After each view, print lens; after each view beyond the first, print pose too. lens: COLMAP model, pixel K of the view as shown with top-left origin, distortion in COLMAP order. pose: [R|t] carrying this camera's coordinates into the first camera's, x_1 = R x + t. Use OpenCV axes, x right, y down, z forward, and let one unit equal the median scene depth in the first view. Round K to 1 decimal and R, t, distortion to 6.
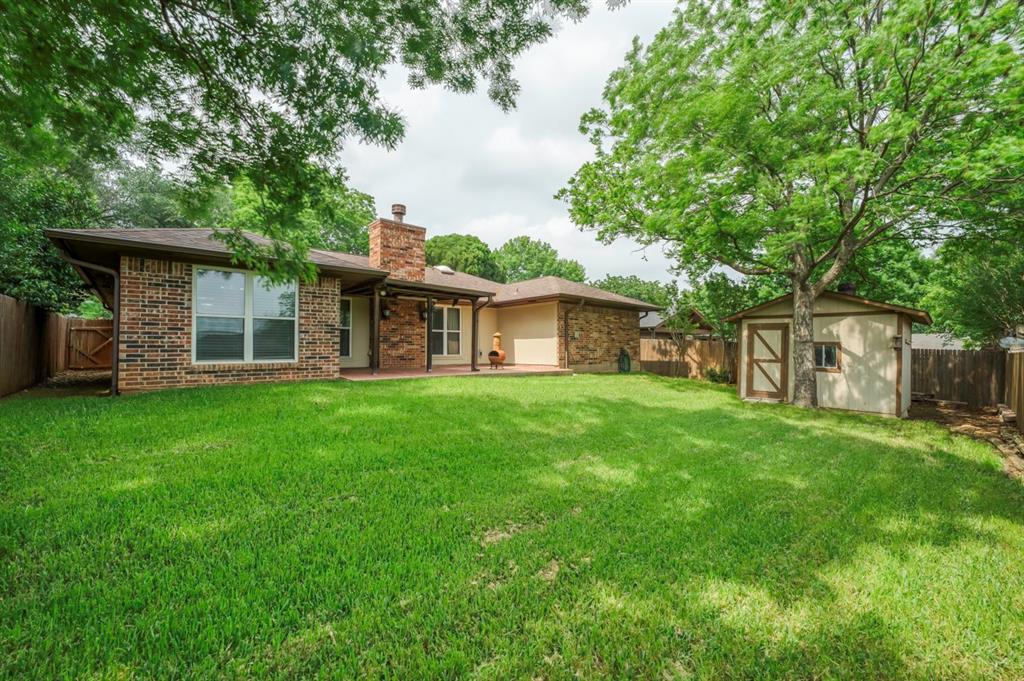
lens RADIAL K [[417.3, 0, 513.1], [0, 417.3, 344.0], [0, 0, 1]] dist [-0.000358, 0.000008]
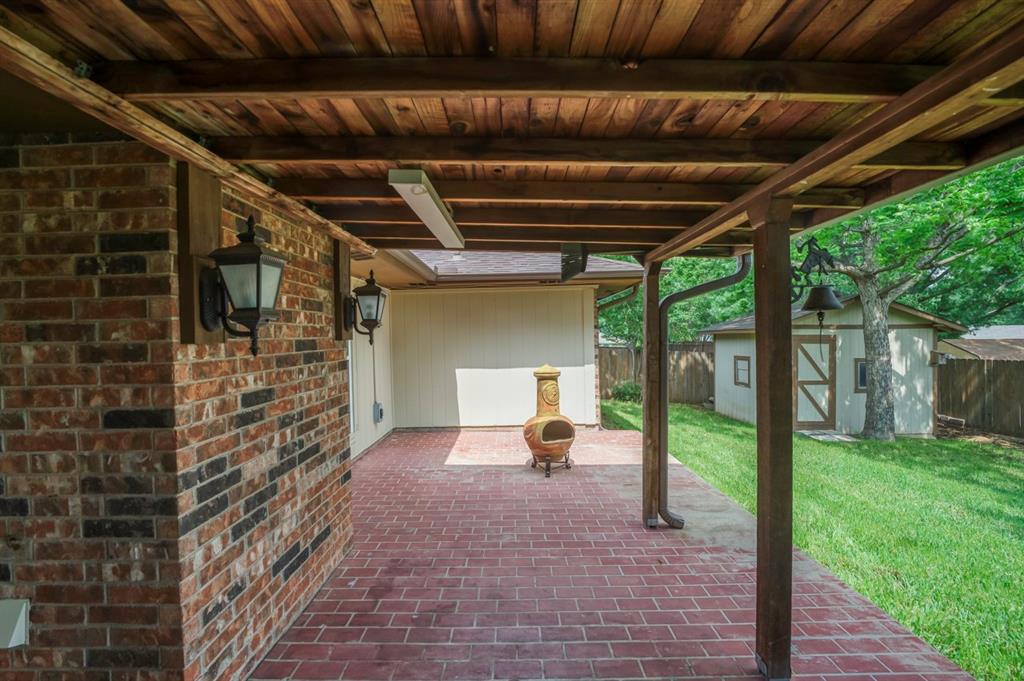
lens RADIAL K [[417.3, 0, 513.7], [0, 417.3, 340.3], [0, 0, 1]] dist [-0.000358, 0.000008]
pose [[0.685408, -0.024027, 0.727763, -0.348419], [0.010714, 0.999680, 0.022914, -0.063786], [-0.728080, -0.007908, 0.685446, 0.866462]]
